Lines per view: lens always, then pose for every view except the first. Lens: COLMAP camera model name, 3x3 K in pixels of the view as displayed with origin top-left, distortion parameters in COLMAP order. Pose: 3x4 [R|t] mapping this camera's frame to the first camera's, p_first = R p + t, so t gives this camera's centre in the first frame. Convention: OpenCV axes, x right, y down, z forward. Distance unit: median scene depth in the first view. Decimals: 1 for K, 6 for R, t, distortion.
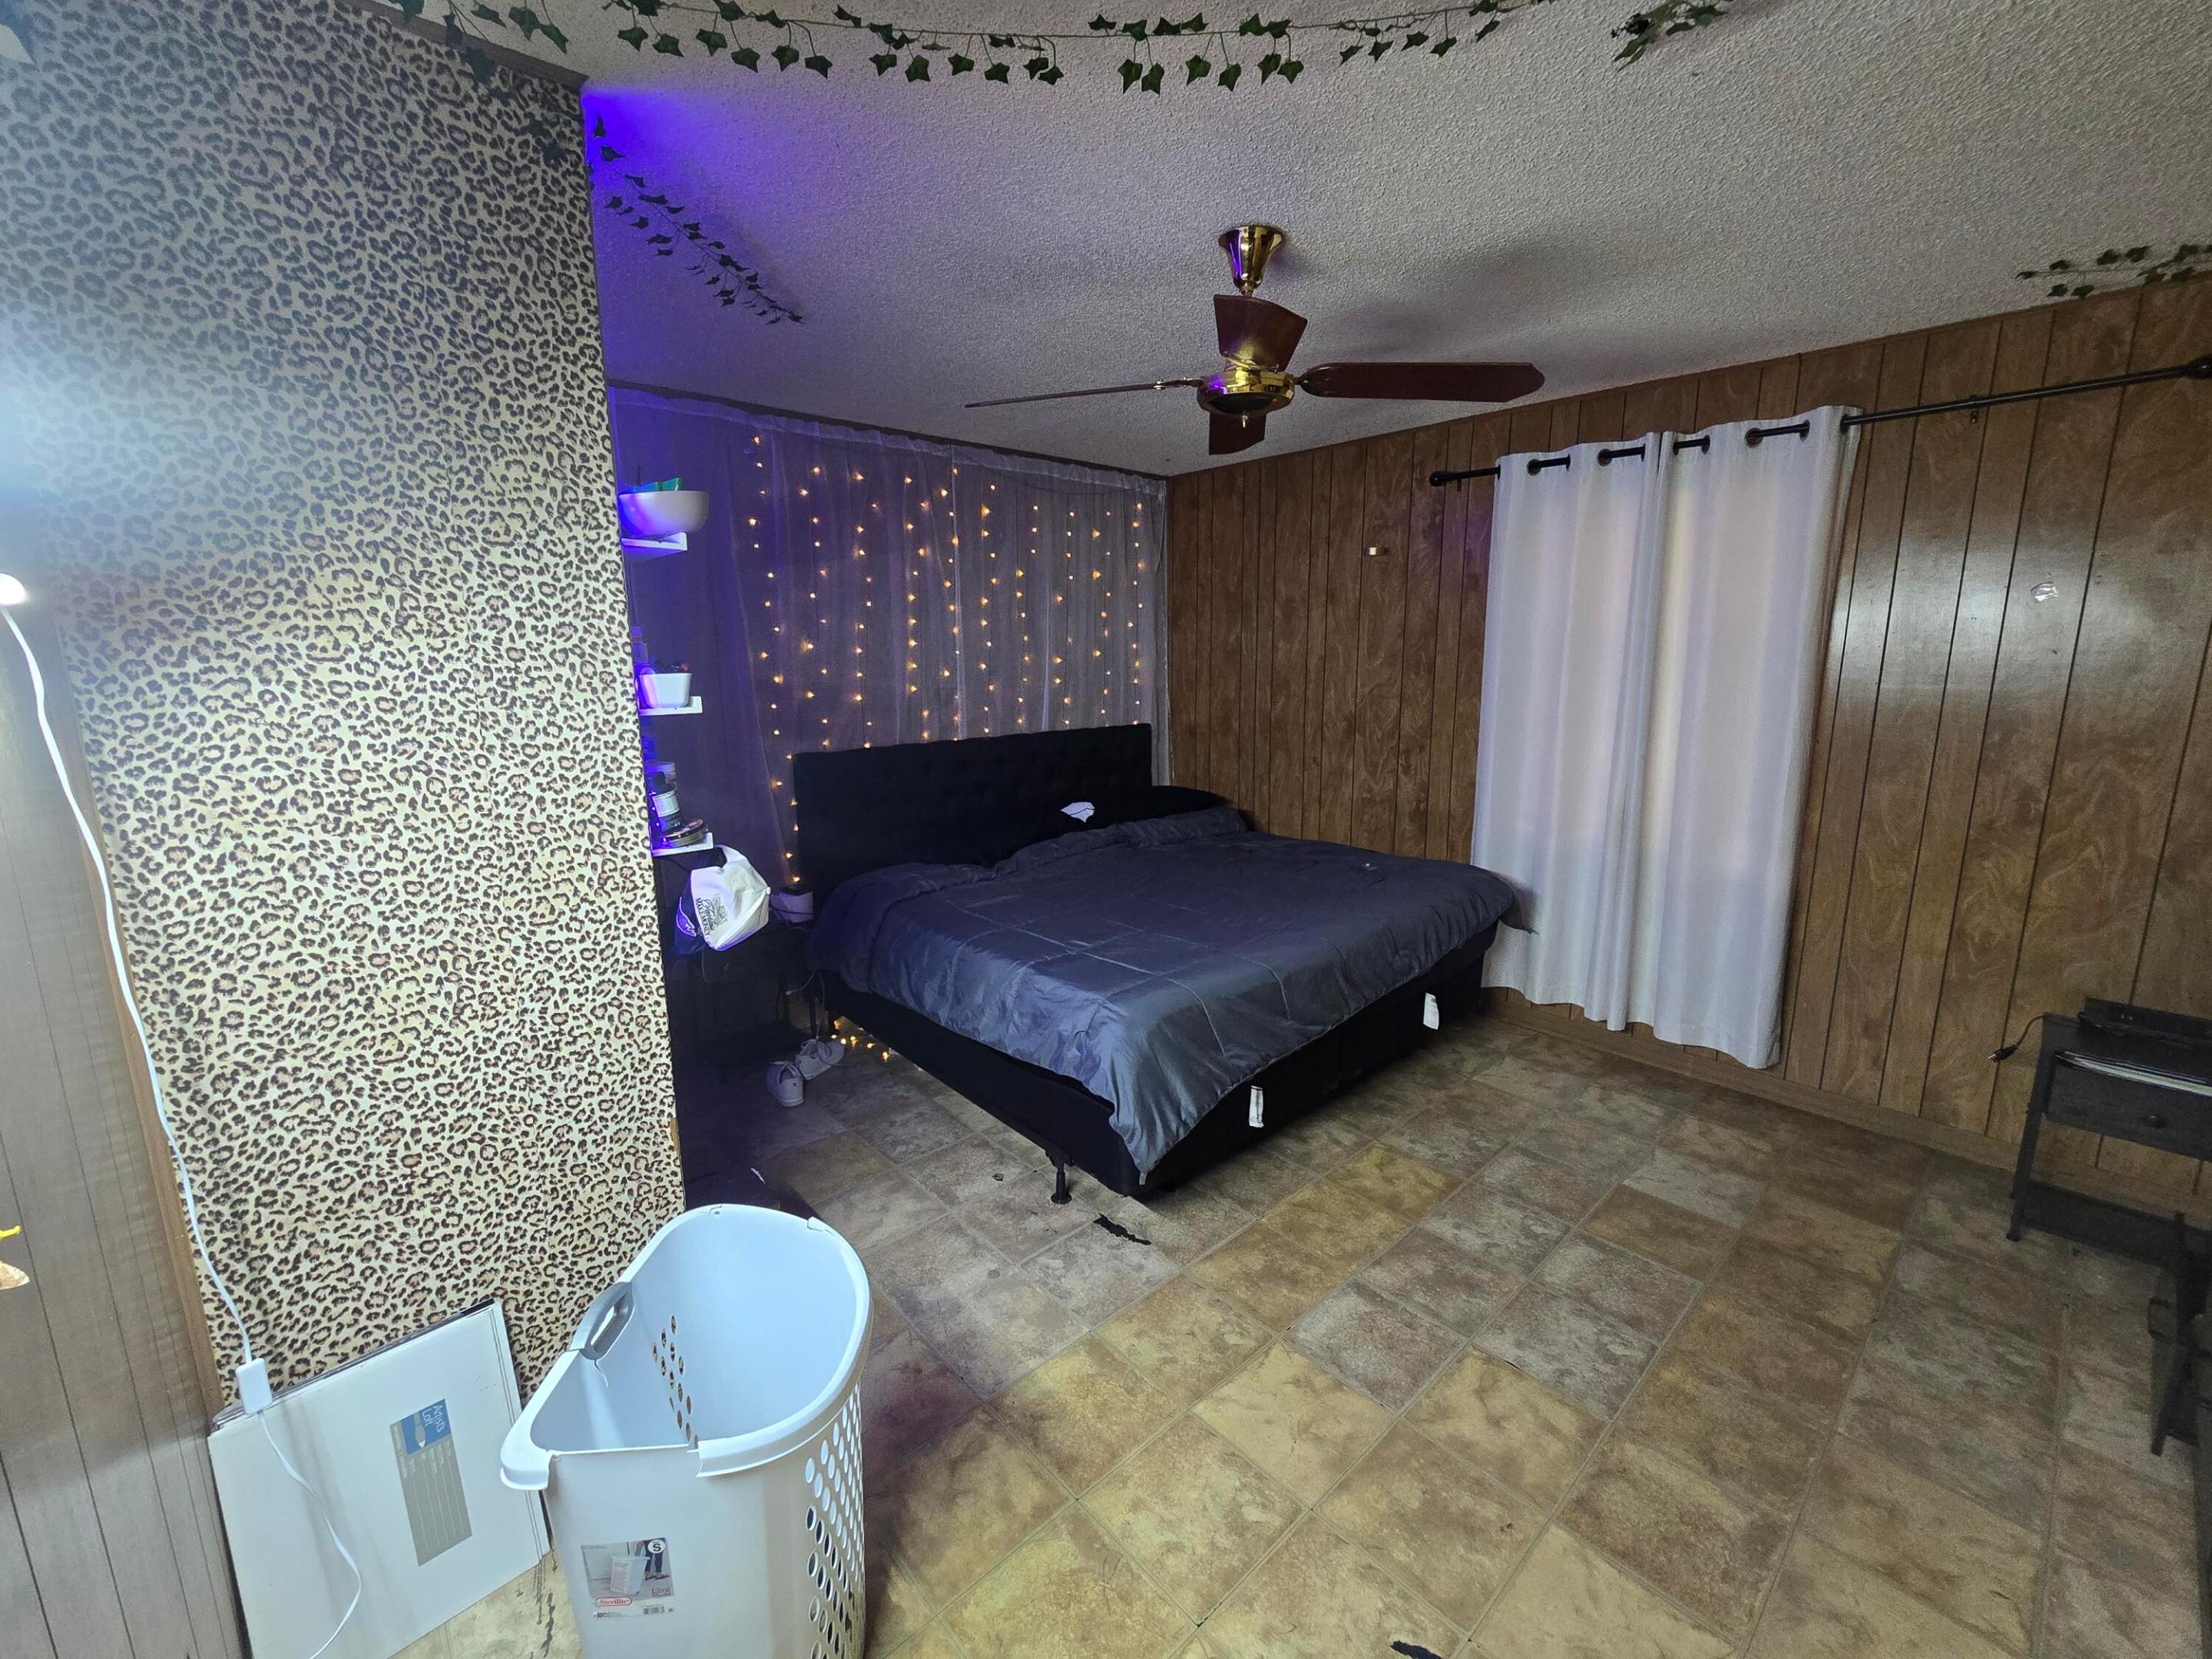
lens RADIAL K [[905.6, 0, 1102.7], [0, 905.6, 814.5], [0, 0, 1]] dist [-0.005752, -0.000518]
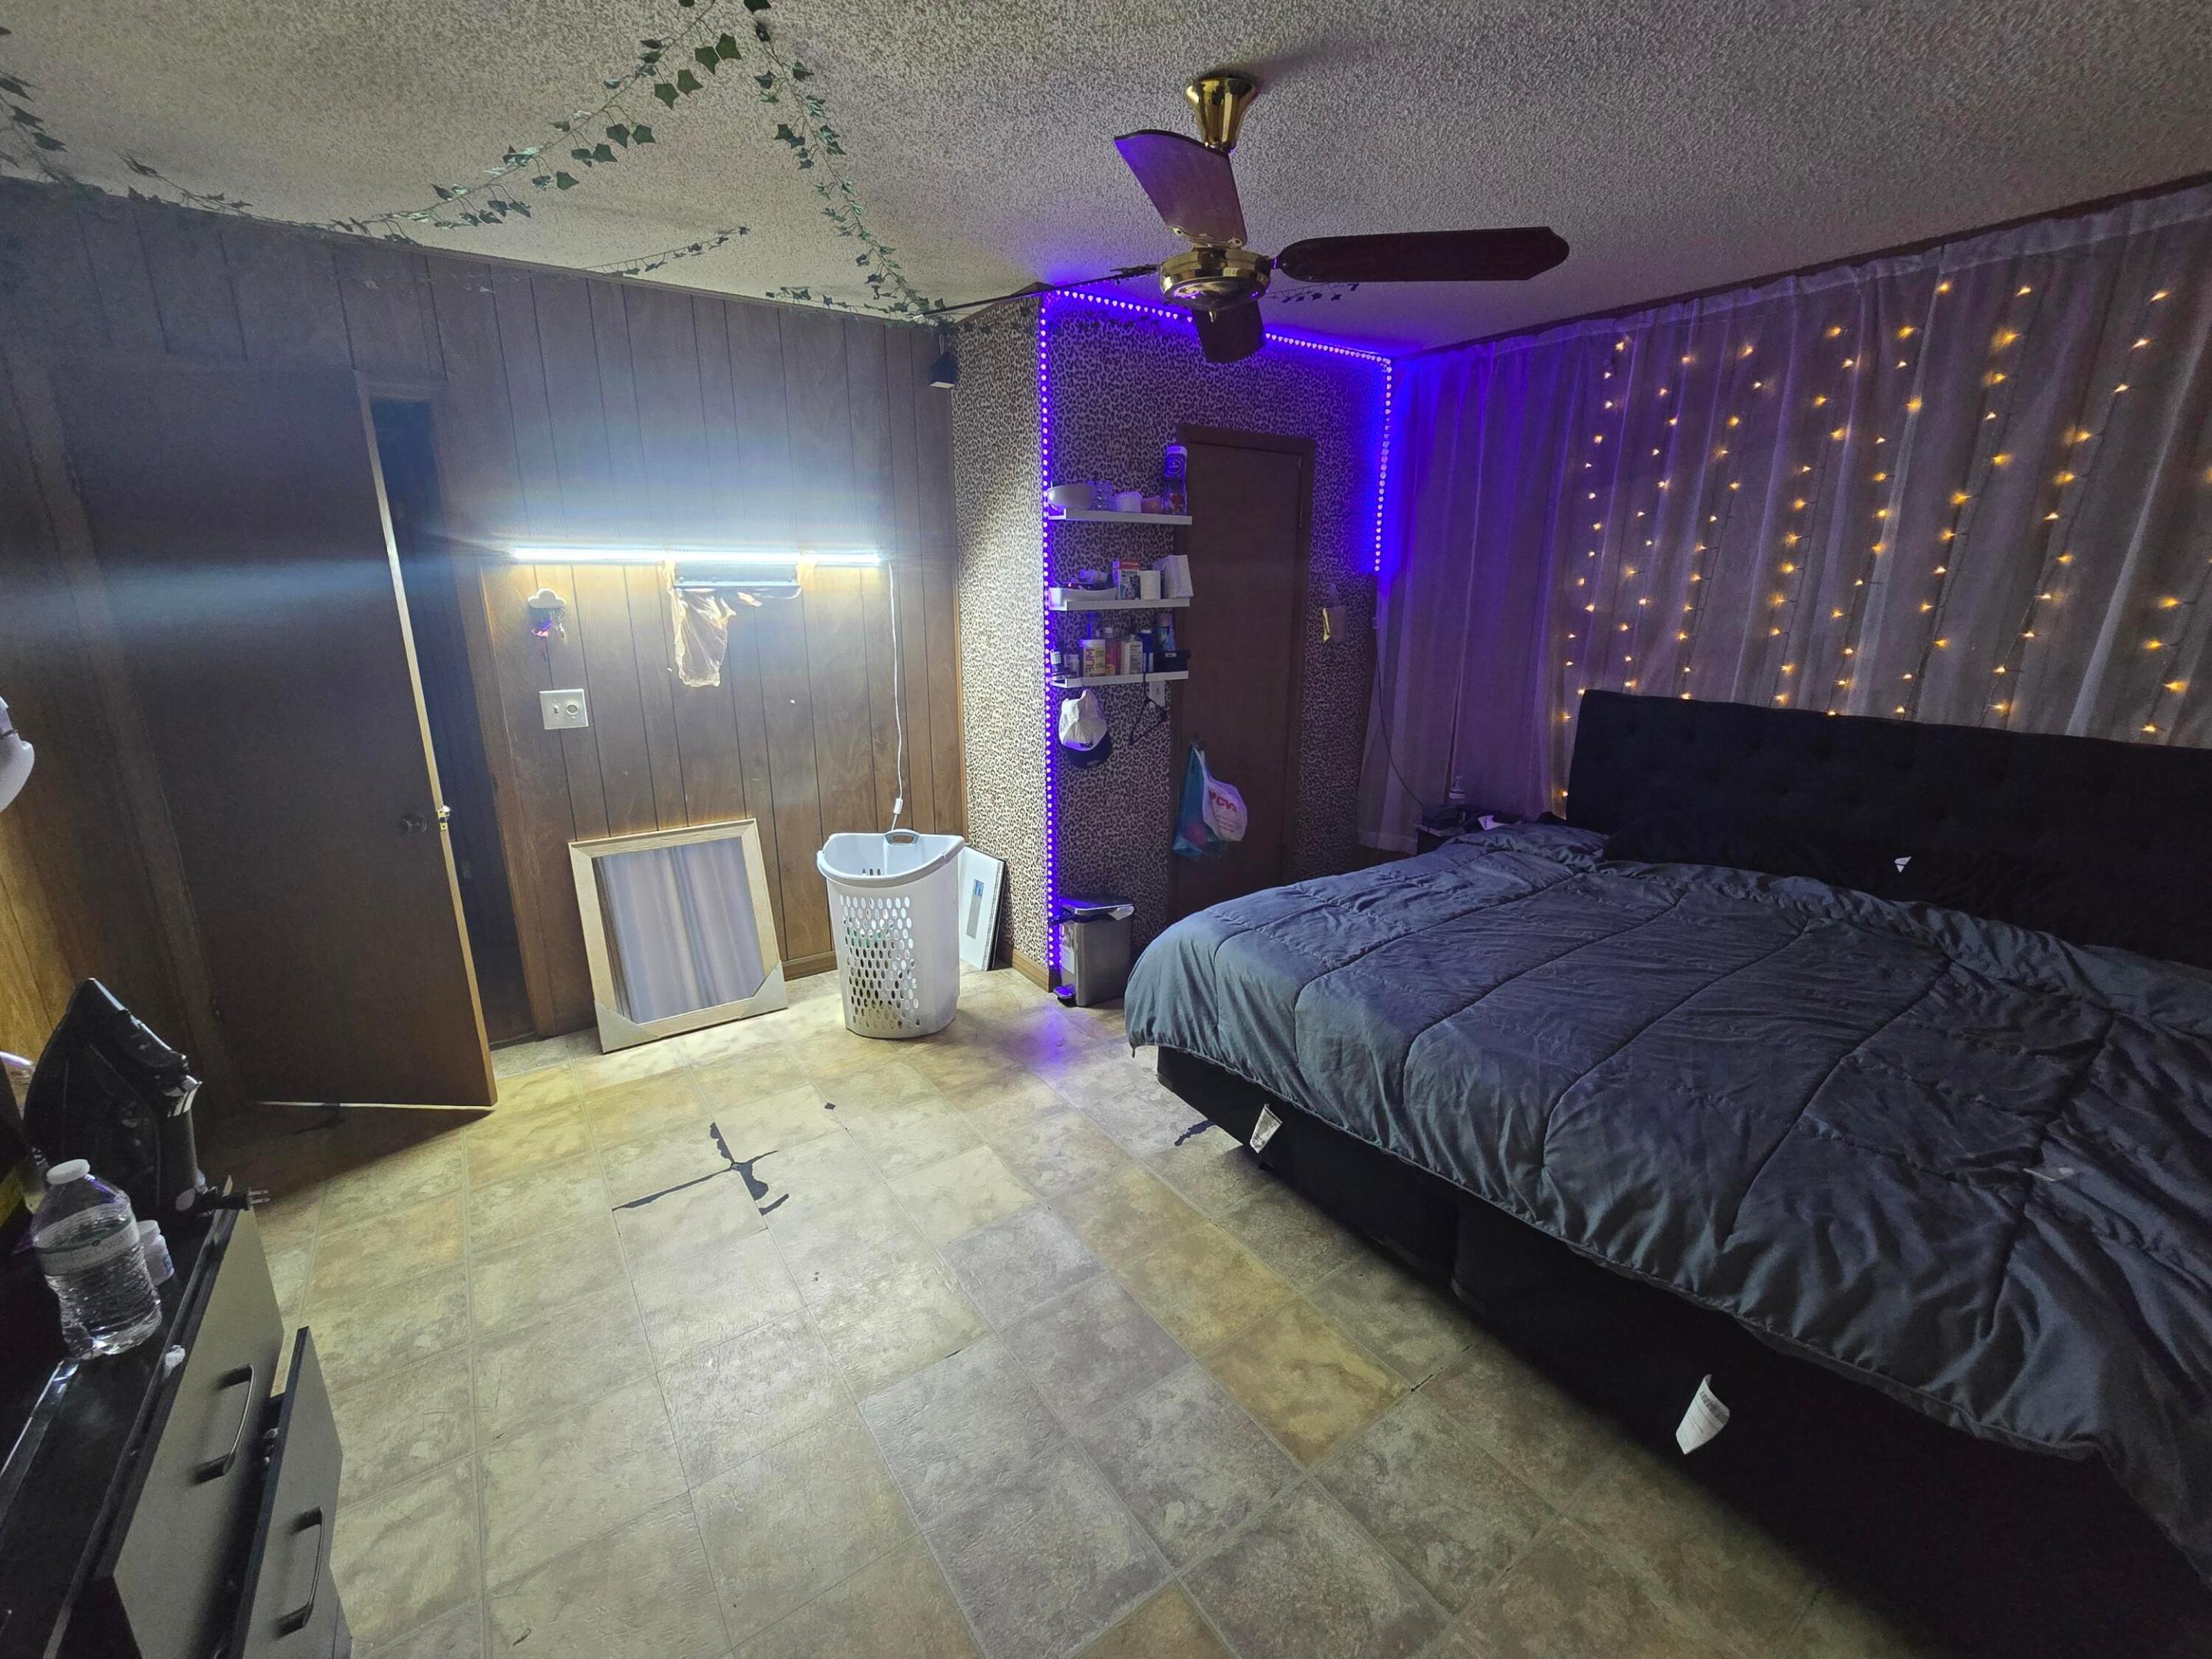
lens RADIAL K [[905.6, 0, 1102.7], [0, 905.6, 814.5], [0, 0, 1]] dist [-0.005752, -0.000518]
pose [[-0.113542, 0.258693, -0.959263, 0.953315], [-0.181180, 0.943926, 0.276002, -0.165181], [0.976874, 0.205138, -0.060305, 0.873604]]
